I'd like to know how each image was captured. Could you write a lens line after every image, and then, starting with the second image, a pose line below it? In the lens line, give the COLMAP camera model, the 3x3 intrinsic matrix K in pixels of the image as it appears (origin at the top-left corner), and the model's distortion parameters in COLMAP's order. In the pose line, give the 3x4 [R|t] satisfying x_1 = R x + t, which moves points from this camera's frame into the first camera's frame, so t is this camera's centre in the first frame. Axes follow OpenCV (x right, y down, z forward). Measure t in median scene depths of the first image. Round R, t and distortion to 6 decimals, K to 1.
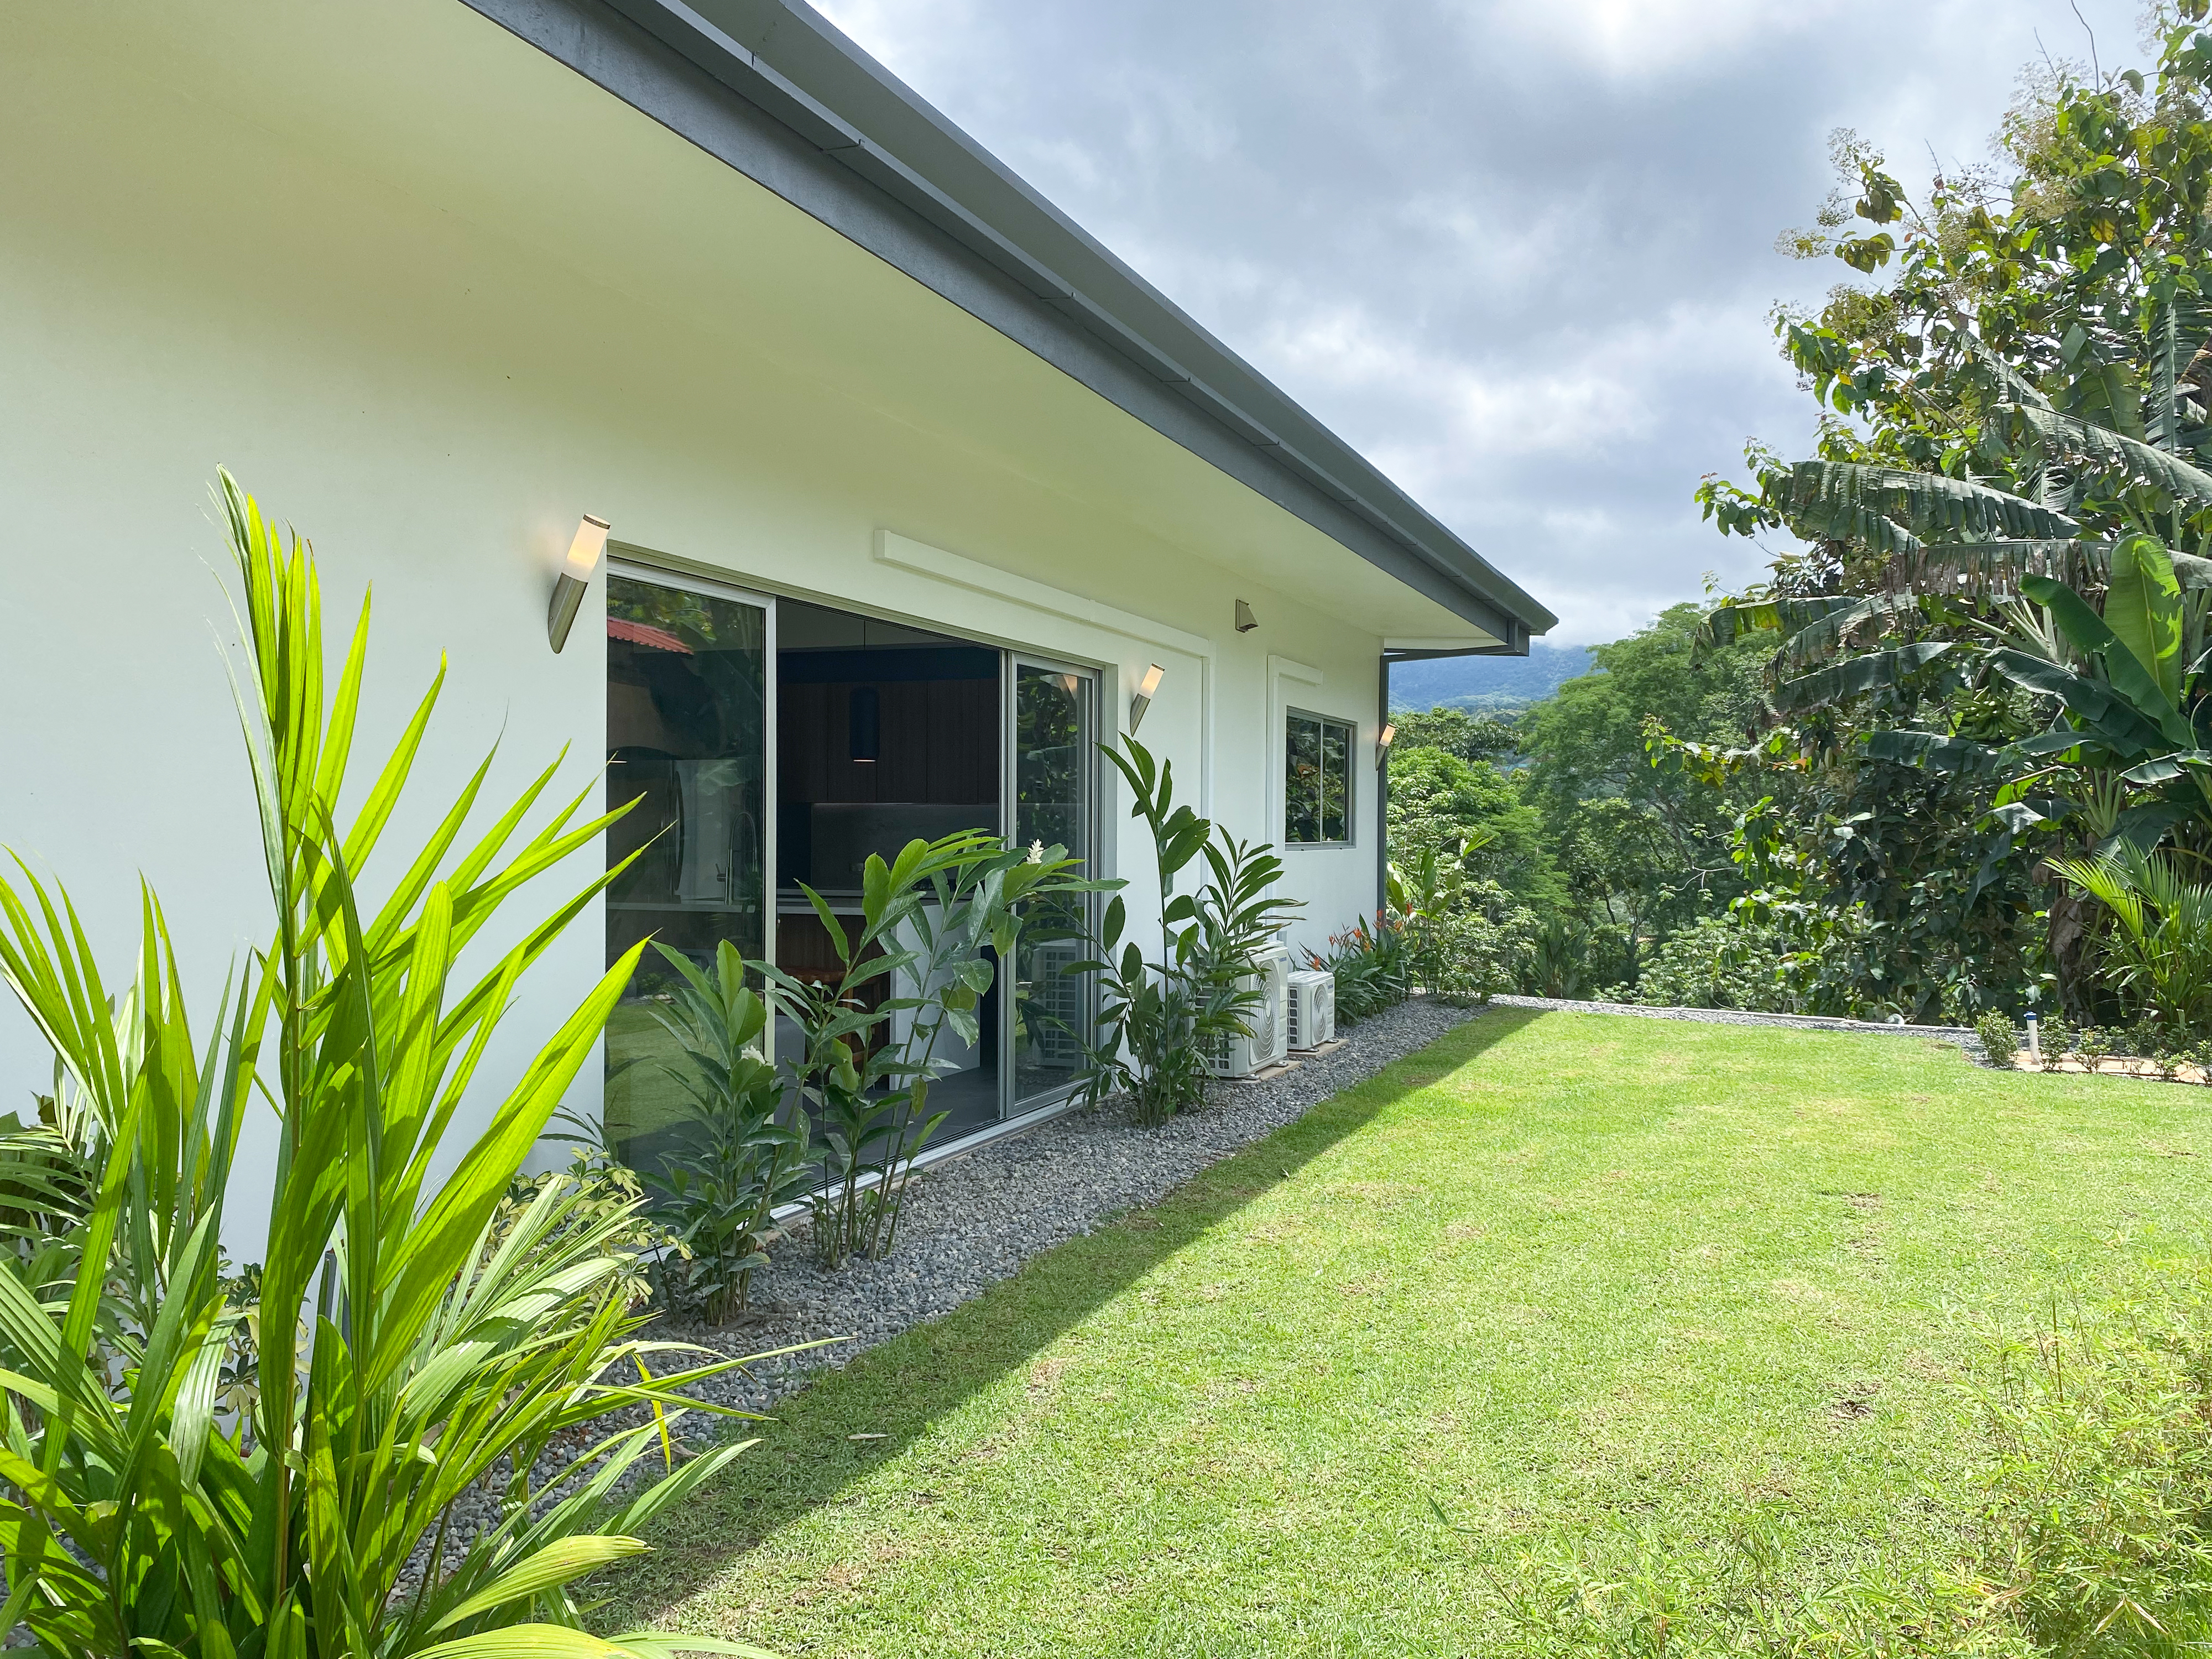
lens RADIAL K [[1713.7, 0, 1106.0], [0, 1713.7, 829.5], [0, 0, 1]] dist [-0.013787, -0.000190]
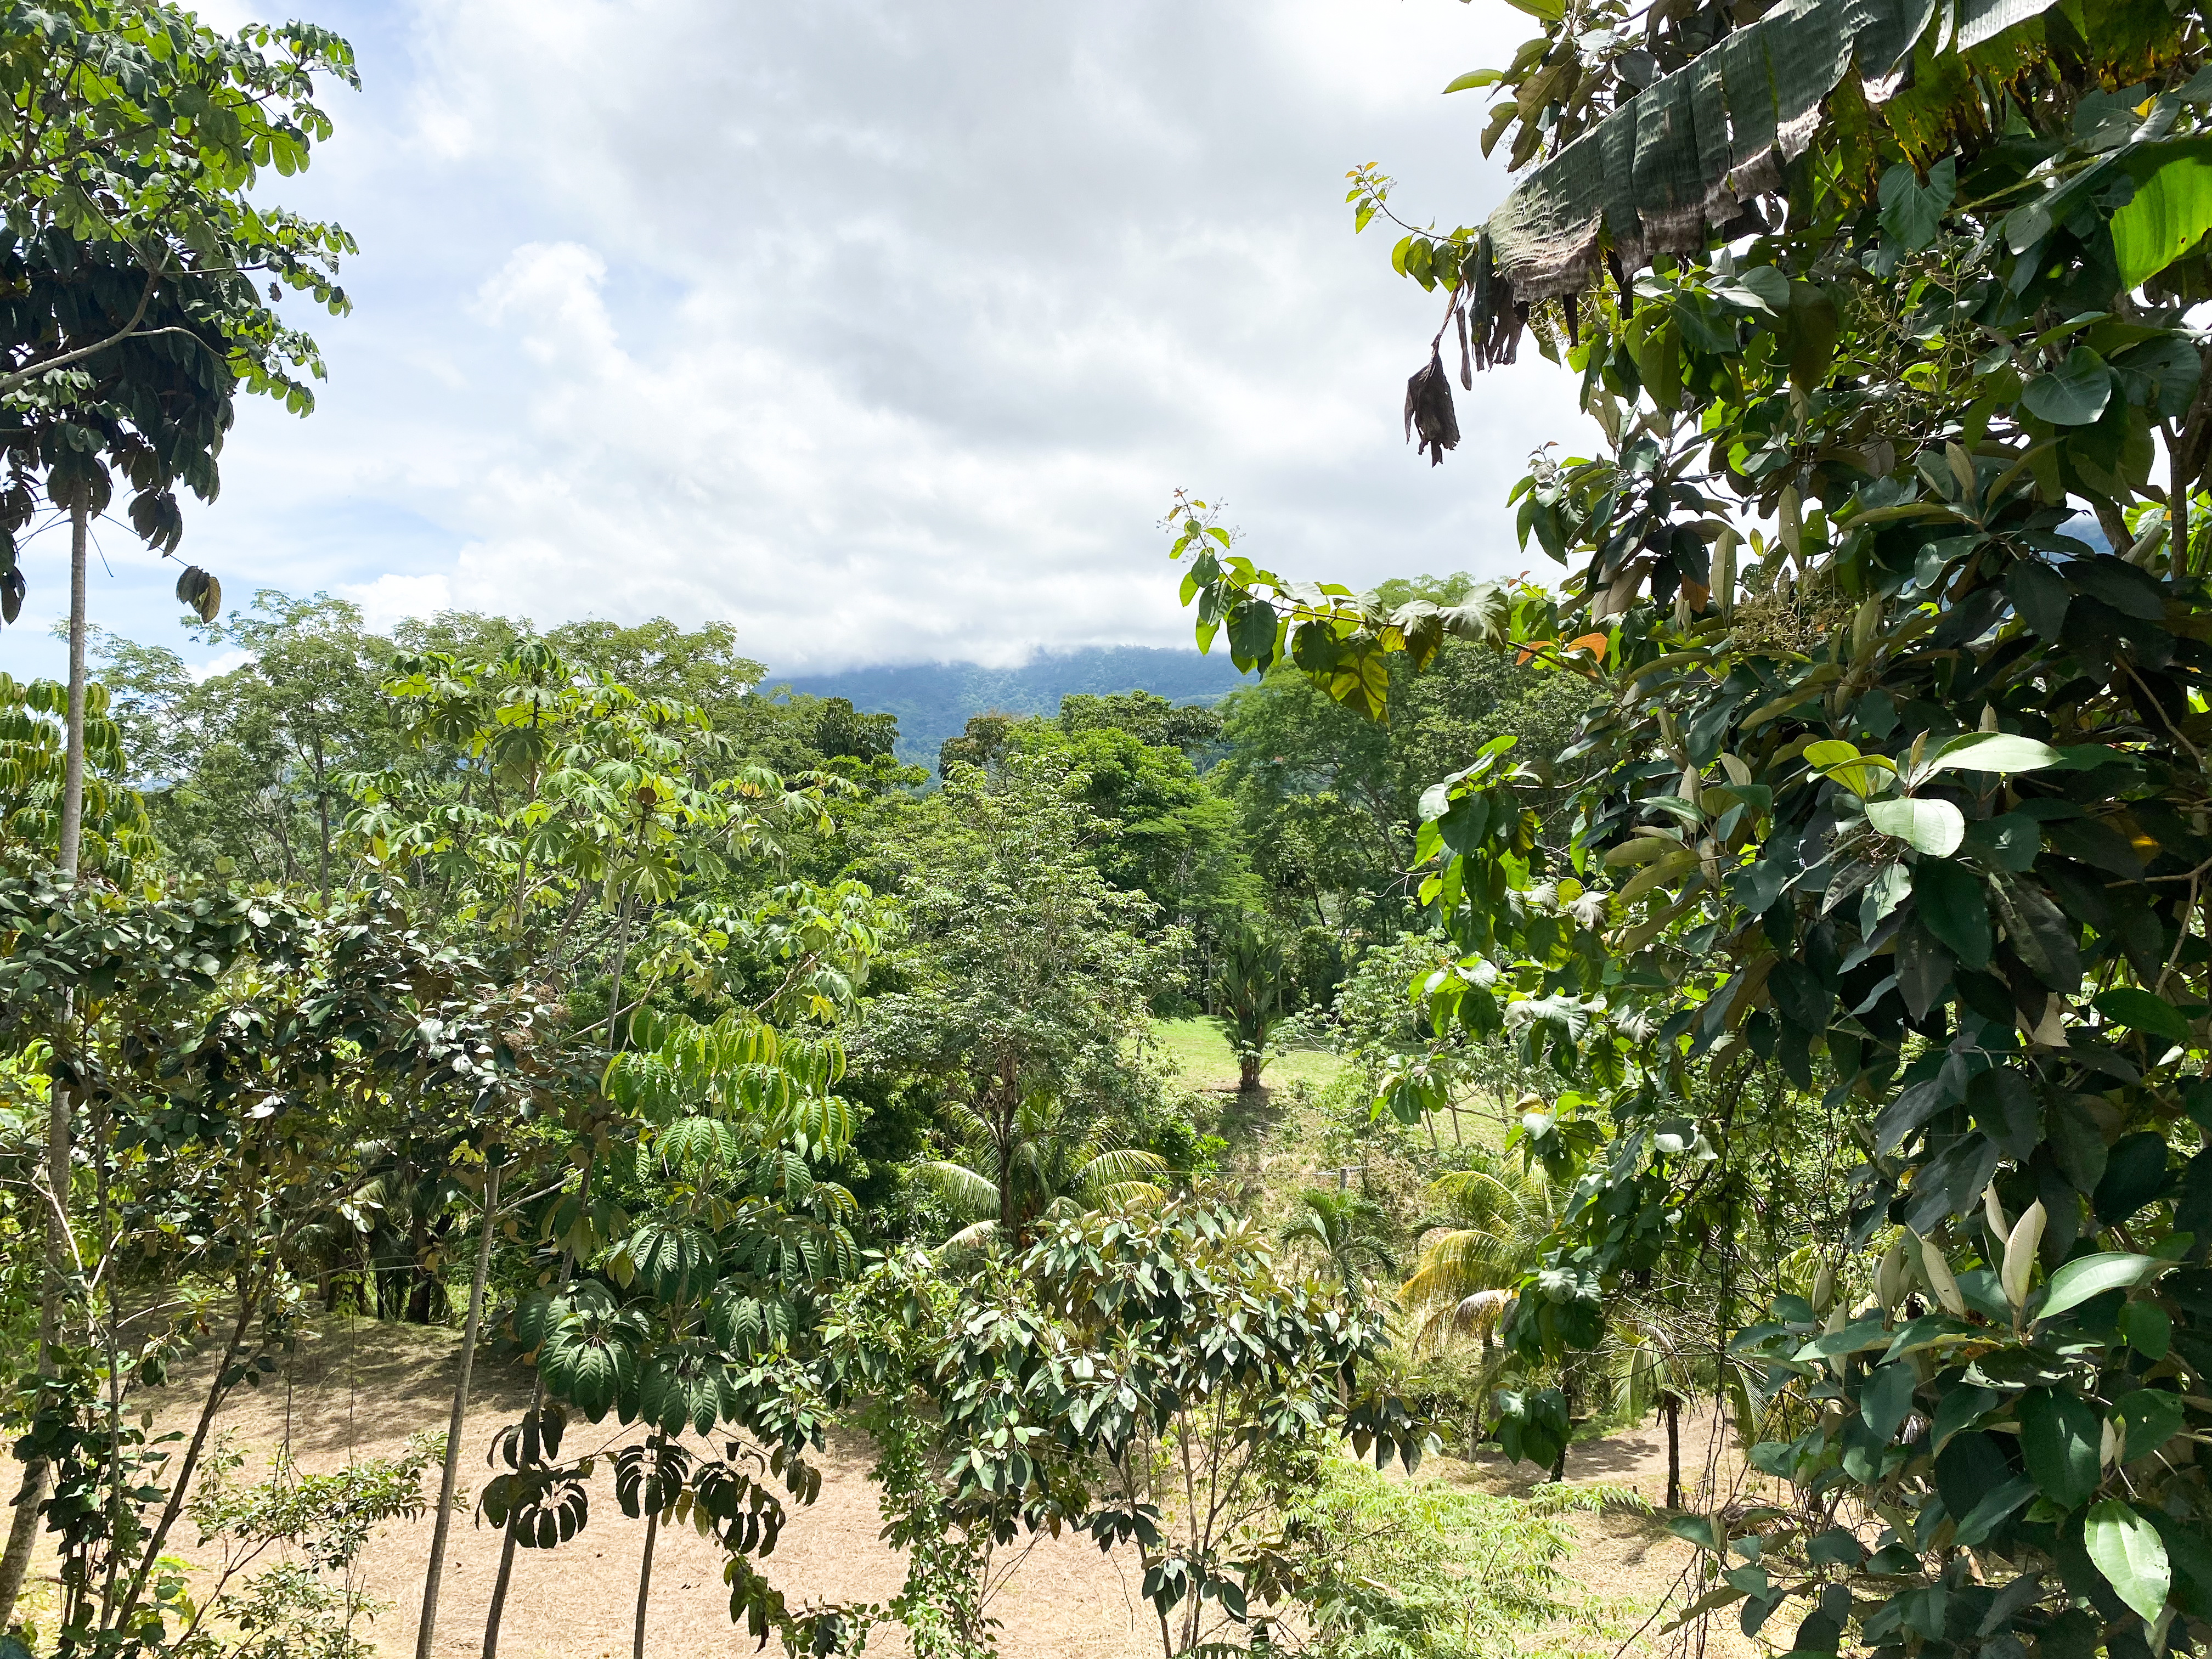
lens RADIAL K [[1713.7, 0, 1106.0], [0, 1713.7, 829.5], [0, 0, 1]] dist [-0.013787, -0.000190]
pose [[0.987979, 0.005590, 0.154487, 0.051430], [-0.006144, 0.999976, 0.003112, 0.000312], [-0.154466, -0.004024, 0.987990, 0.135300]]
